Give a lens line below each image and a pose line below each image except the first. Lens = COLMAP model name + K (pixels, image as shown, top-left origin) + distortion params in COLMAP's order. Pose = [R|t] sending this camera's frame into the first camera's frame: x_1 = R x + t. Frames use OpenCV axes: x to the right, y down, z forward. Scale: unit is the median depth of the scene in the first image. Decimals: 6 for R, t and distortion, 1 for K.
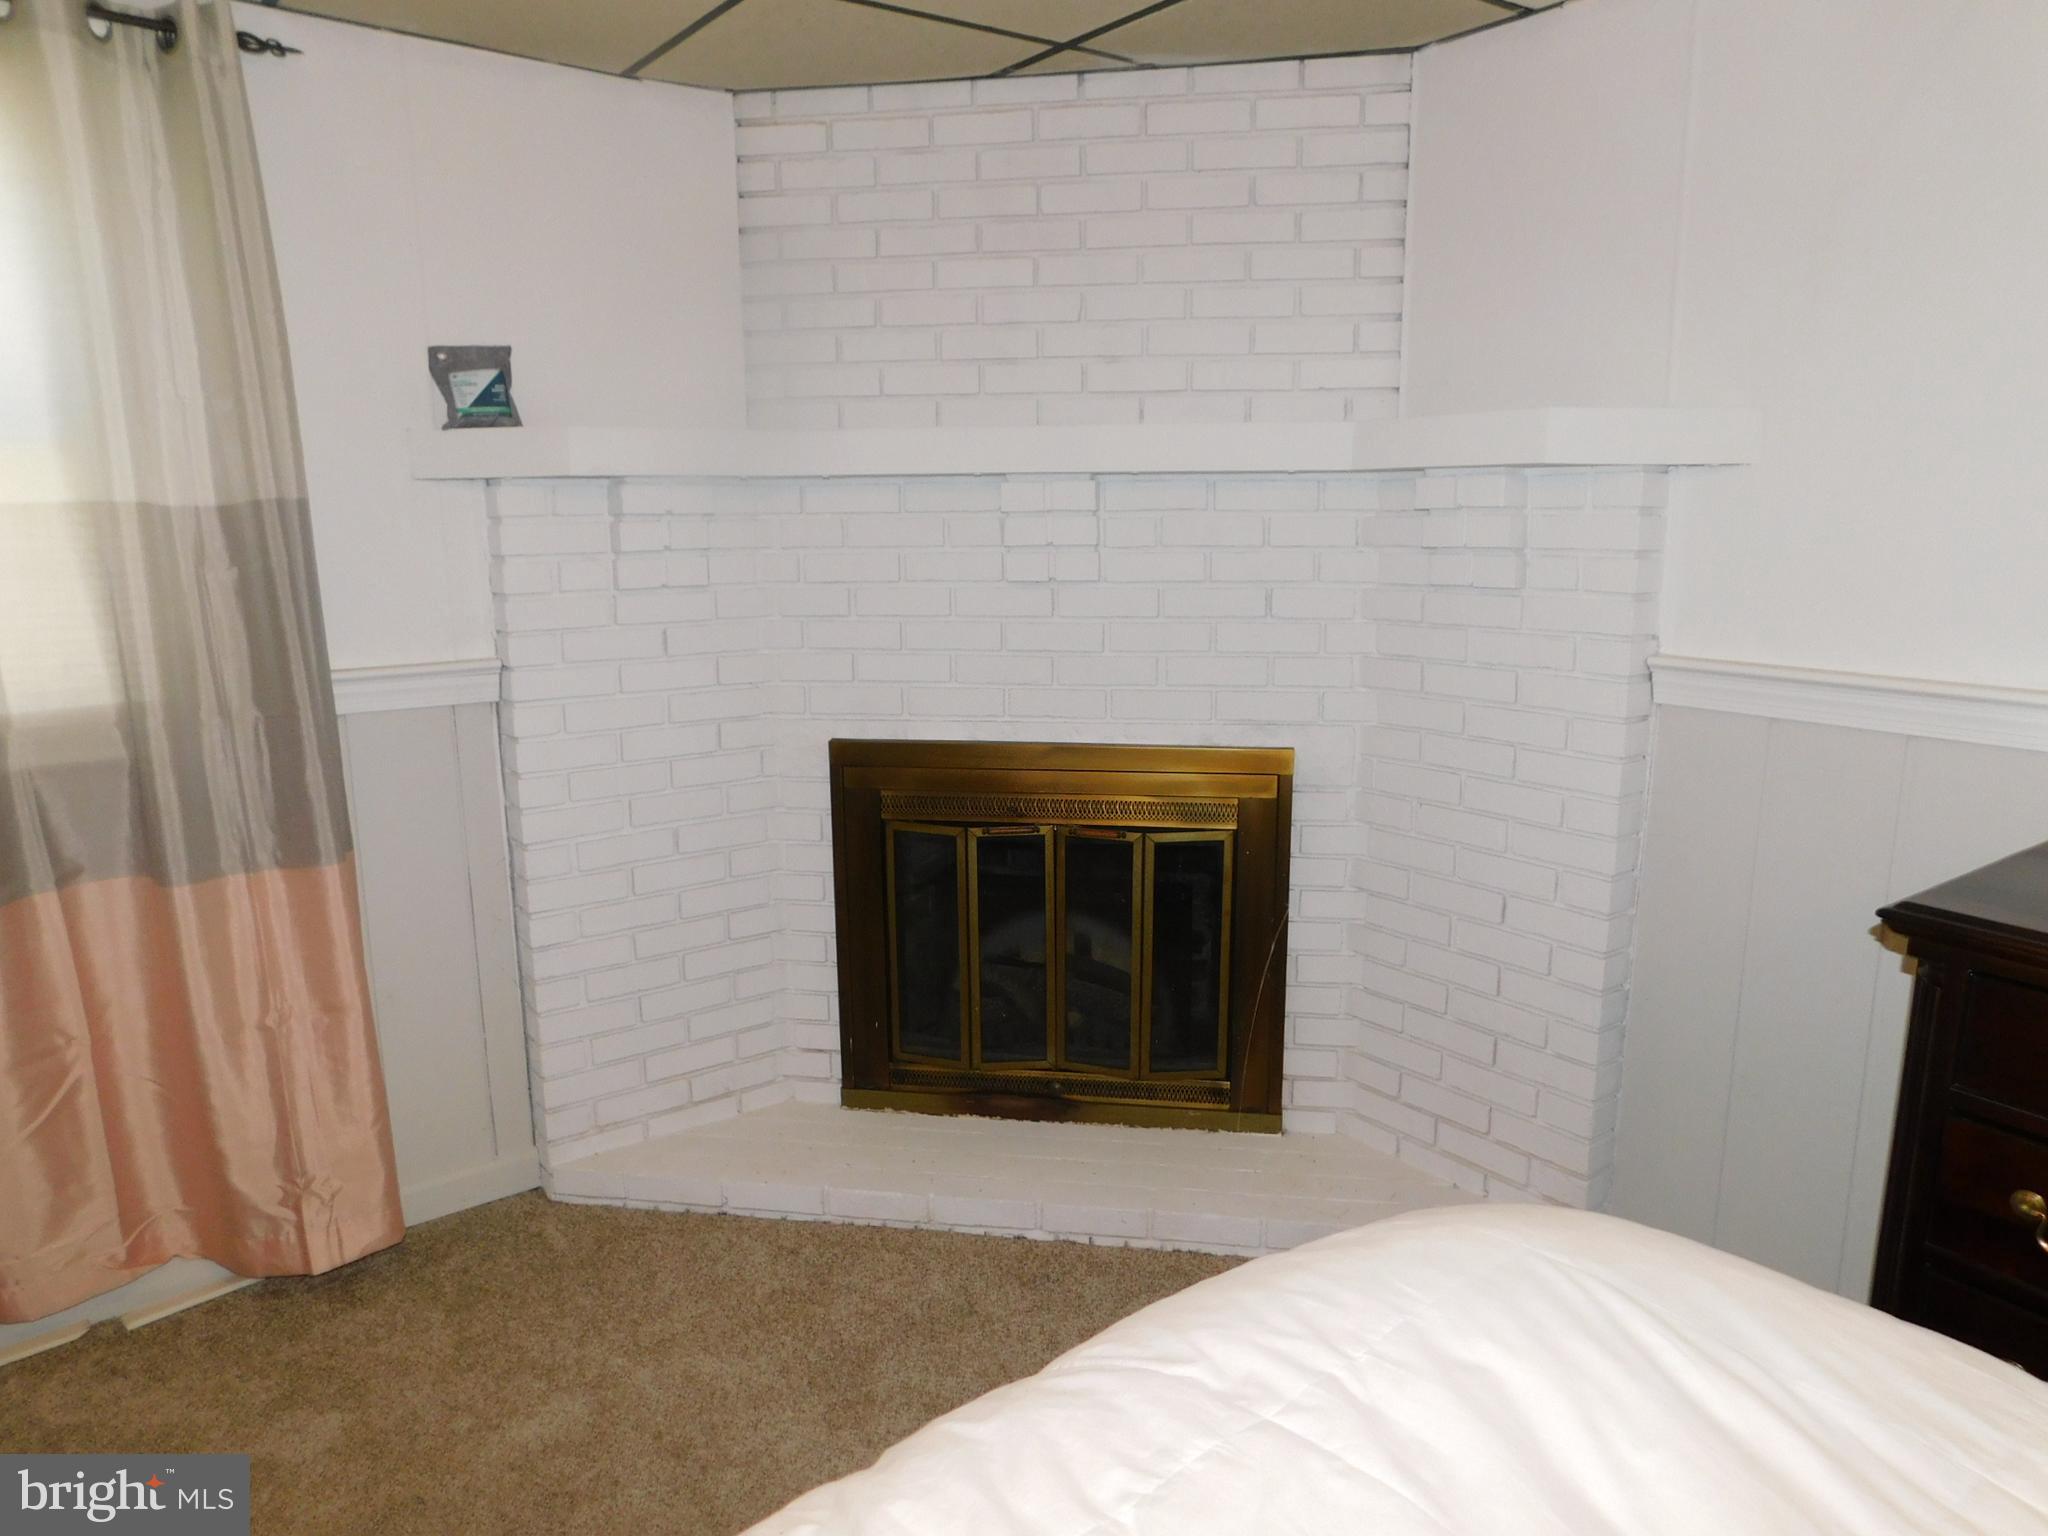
lens RADIAL K [[1361.2, 0, 1035.9], [0, 1361.2, 762.6], [0, 0, 1]] dist [-0.049677, 0.041921]
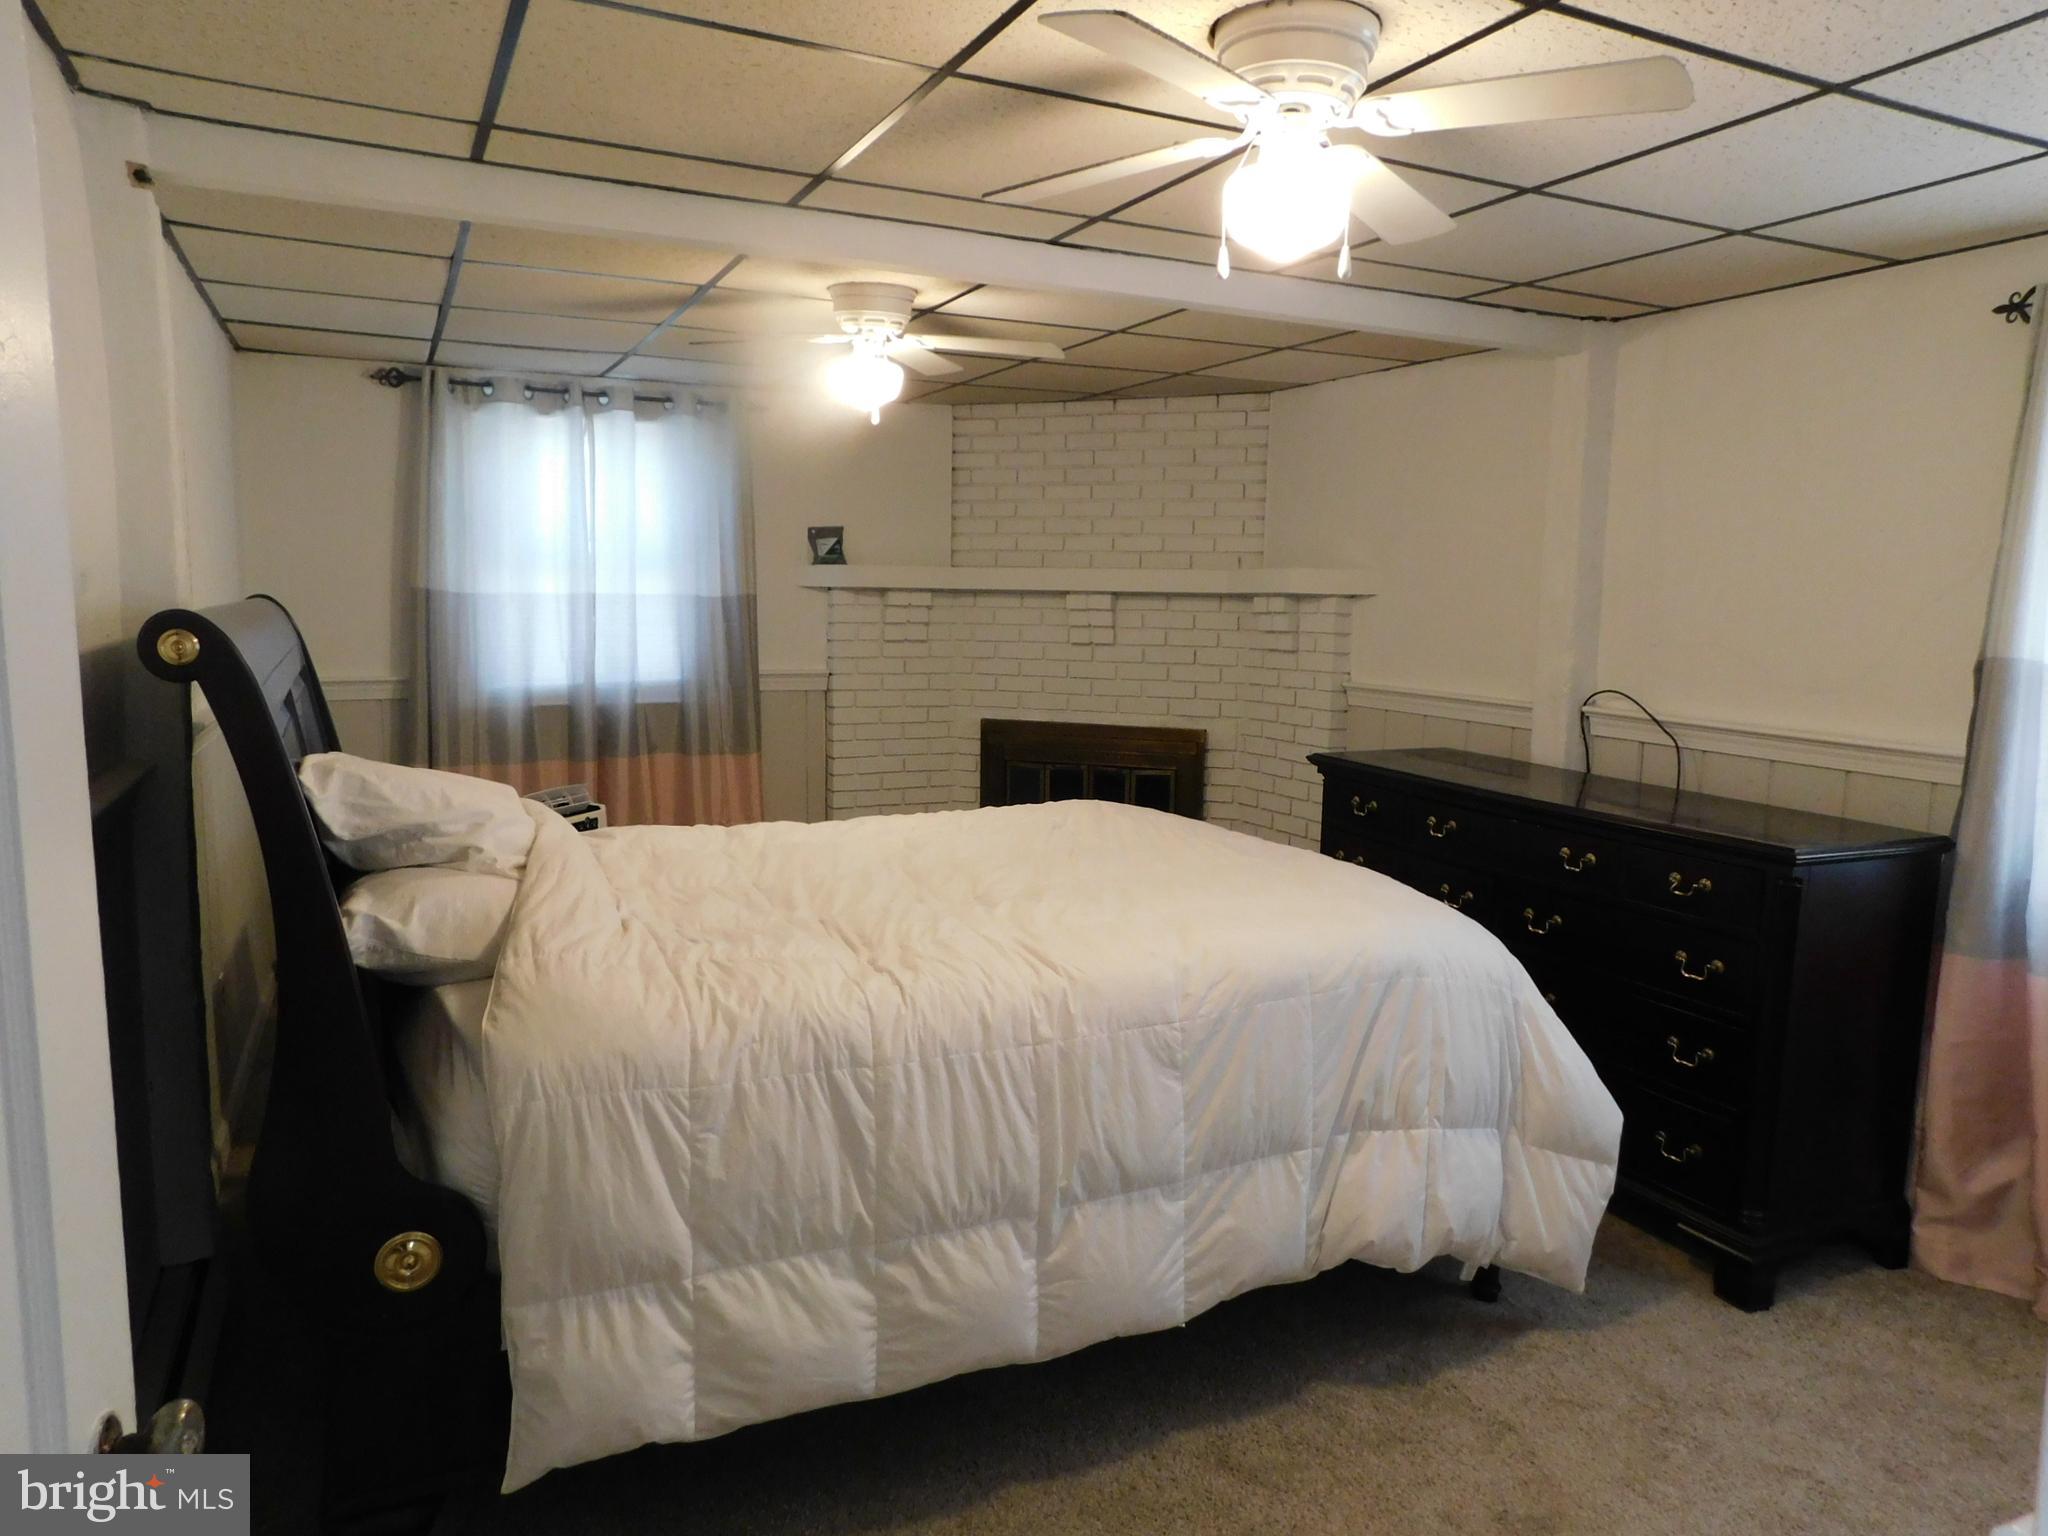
lens RADIAL K [[1361.2, 0, 1037.1], [0, 1361.2, 767.0], [0, 0, 1]] dist [-0.049677, 0.041921]
pose [[0.983007, 0.046247, -0.177649, 0.316343], [-0.057340, 0.996679, -0.057821, 0.181122], [0.174385, 0.067025, 0.982394, -1.044325]]
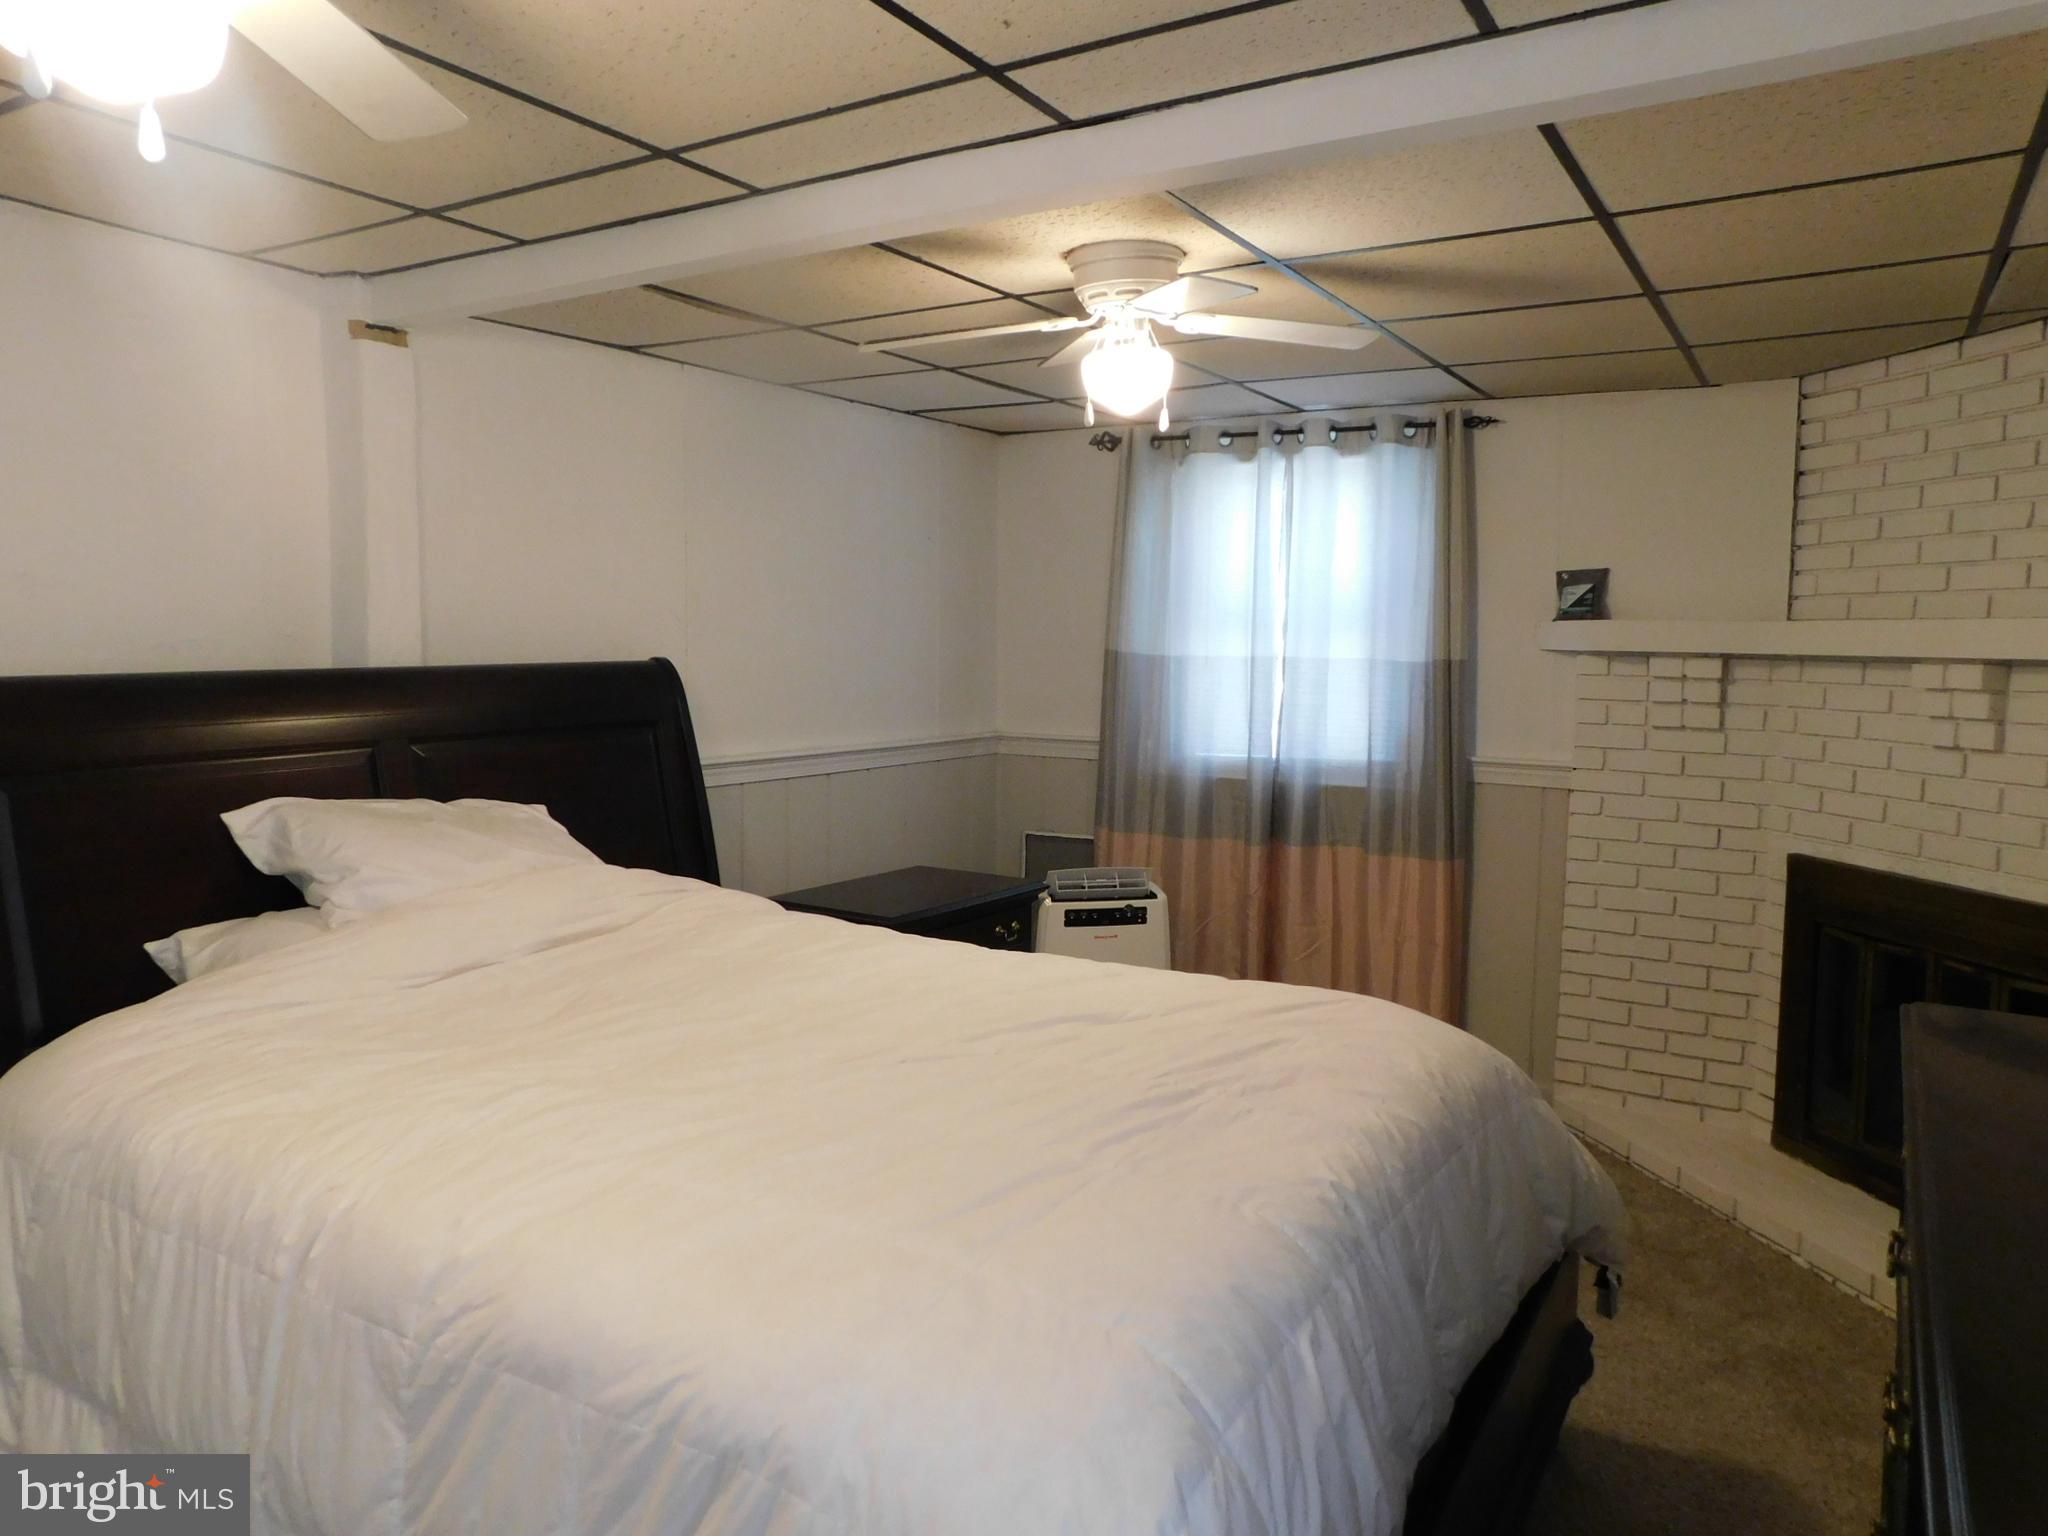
lens RADIAL K [[1361.2, 0, 1044.2], [0, 1361.2, 778.8], [0, 0, 1]] dist [-0.049677, 0.041921]
pose [[0.387603, 0.106081, -0.915702, 0.814620], [-0.190335, 0.981161, 0.033098, 0.007329], [0.901962, 0.161461, 0.400492, -0.189414]]
